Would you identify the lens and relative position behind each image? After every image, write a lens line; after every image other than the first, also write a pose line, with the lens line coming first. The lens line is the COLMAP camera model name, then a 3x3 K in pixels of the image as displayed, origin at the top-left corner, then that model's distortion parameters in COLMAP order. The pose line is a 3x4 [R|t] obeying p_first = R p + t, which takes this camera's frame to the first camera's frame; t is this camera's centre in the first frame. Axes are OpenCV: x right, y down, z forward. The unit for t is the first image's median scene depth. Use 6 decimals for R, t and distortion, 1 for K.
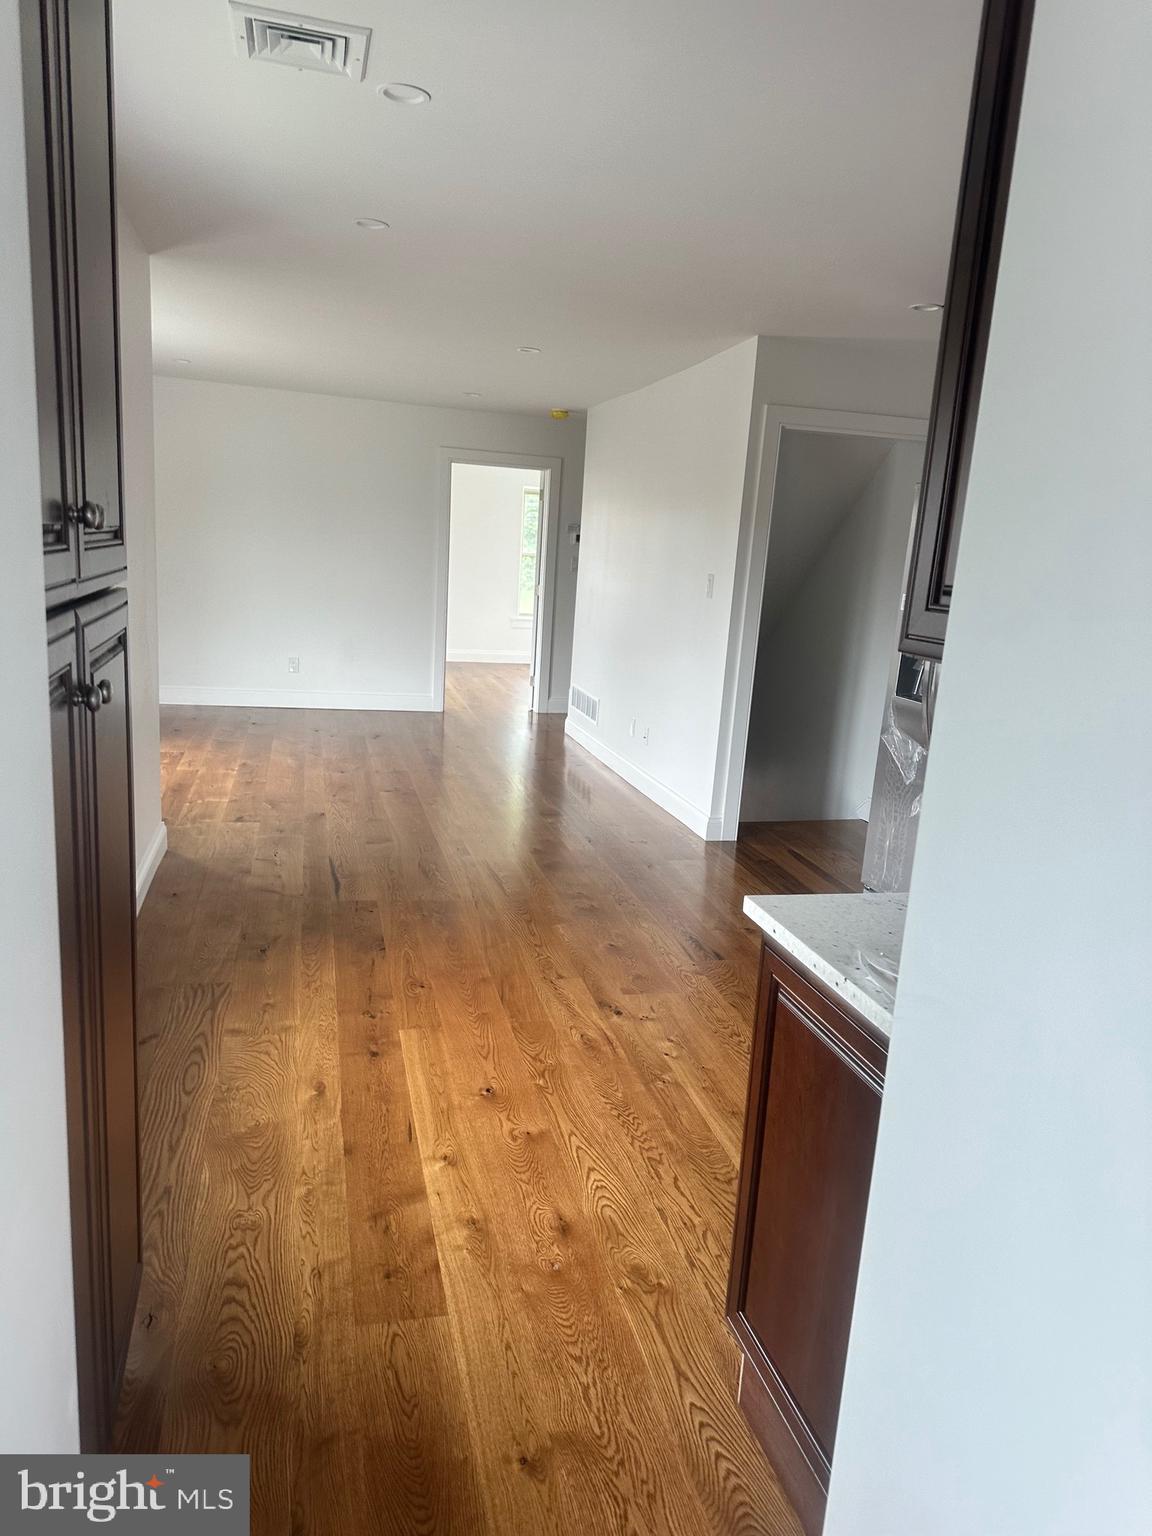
lens RADIAL K [[1066.4, 0, 582.9], [0, 1066.4, 778.3], [0, 0, 1]] dist [0.035244, -0.040878]
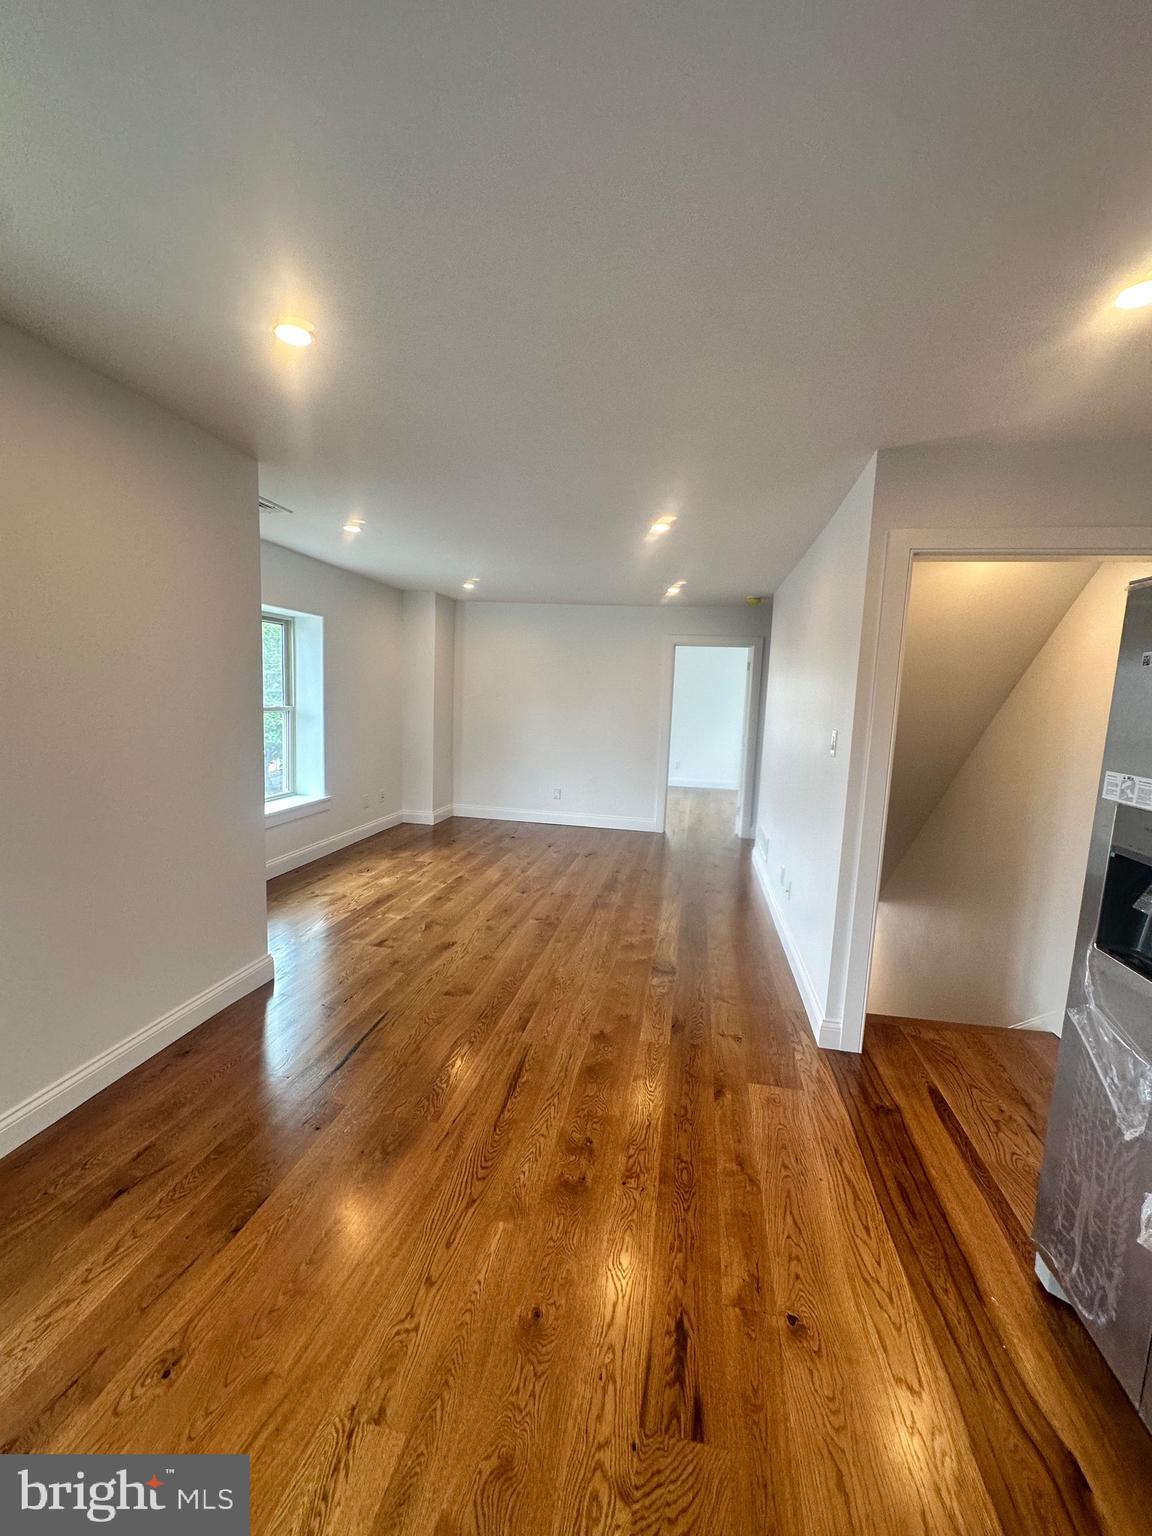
lens RADIAL K [[613.8, 0, 573.0], [0, 613.8, 760.7], [0, 0, 1]] dist [-0.001056, 0.001549]
pose [[0.904191, 0.016789, -0.426799, 0.212773], [-0.072539, 0.990748, -0.114705, -0.140043], [0.420924, 0.134675, 0.897043, 0.687530]]
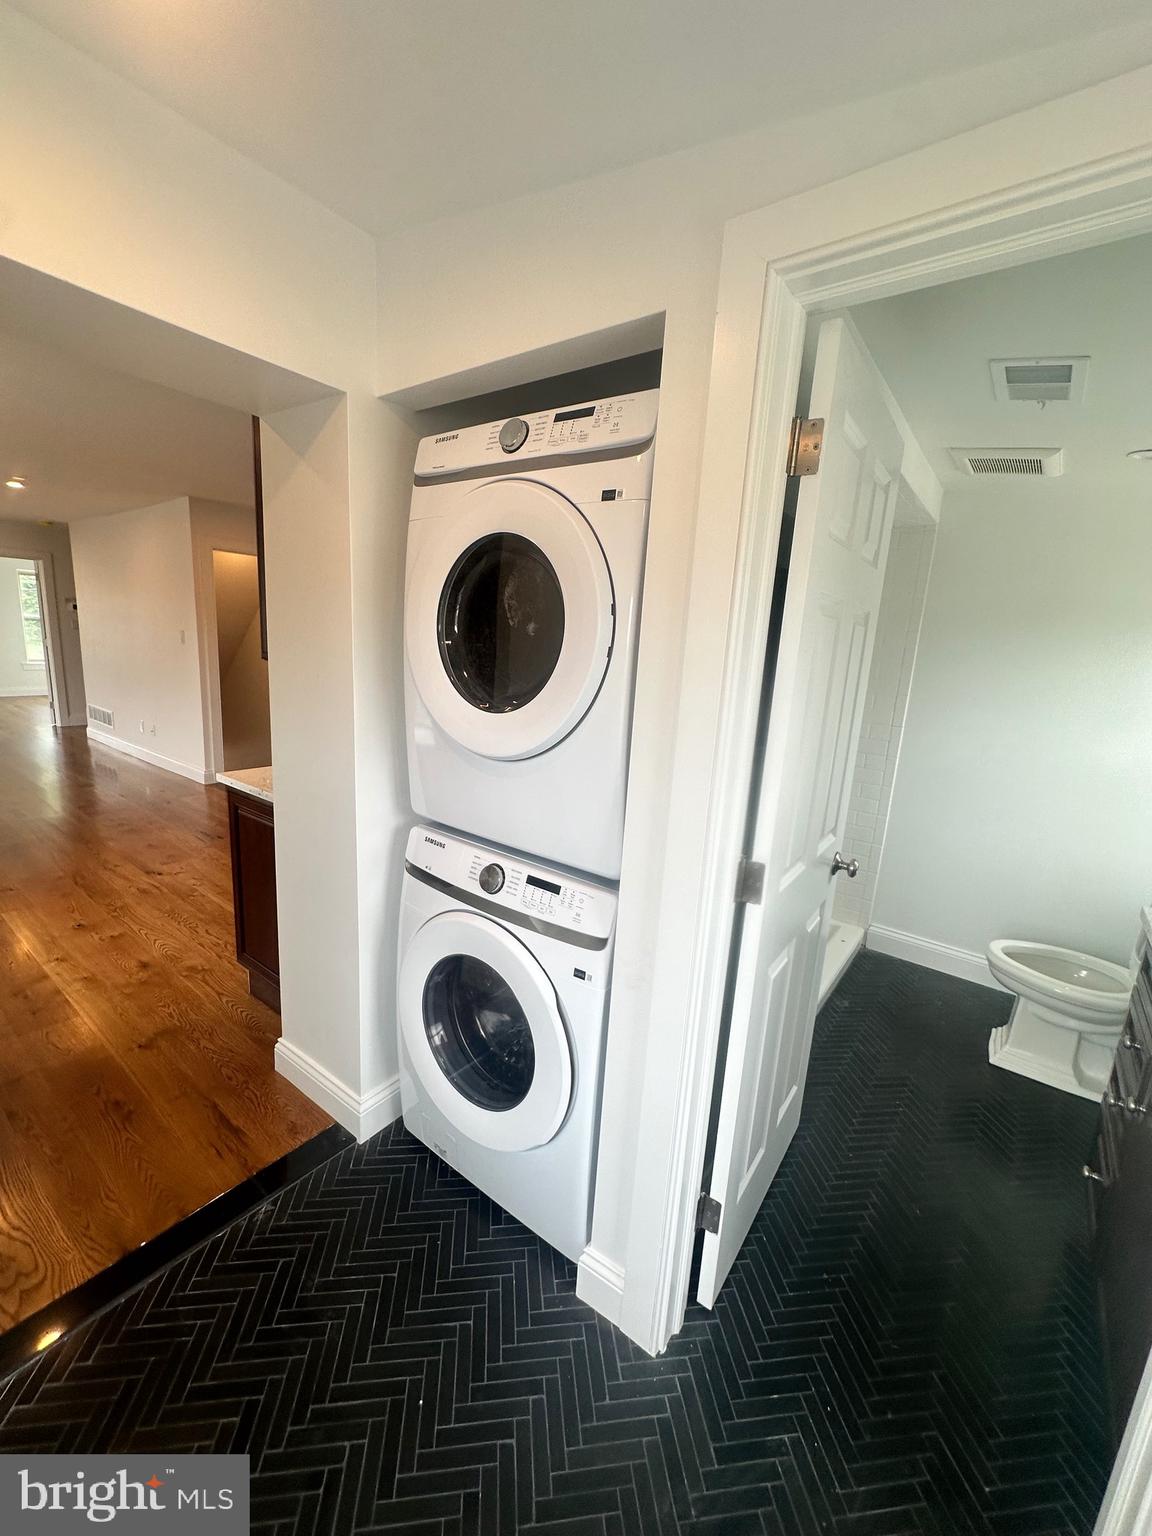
lens RADIAL K [[613.8, 0, 579.7], [0, 613.8, 763.2], [0, 0, 1]] dist [-0.001056, 0.001549]
pose [[0.780621, -0.144335, 0.608111, -0.015768], [0.126753, 0.989310, 0.072103, 0.044824], [-0.612017, 0.020795, 0.790571, -0.244846]]
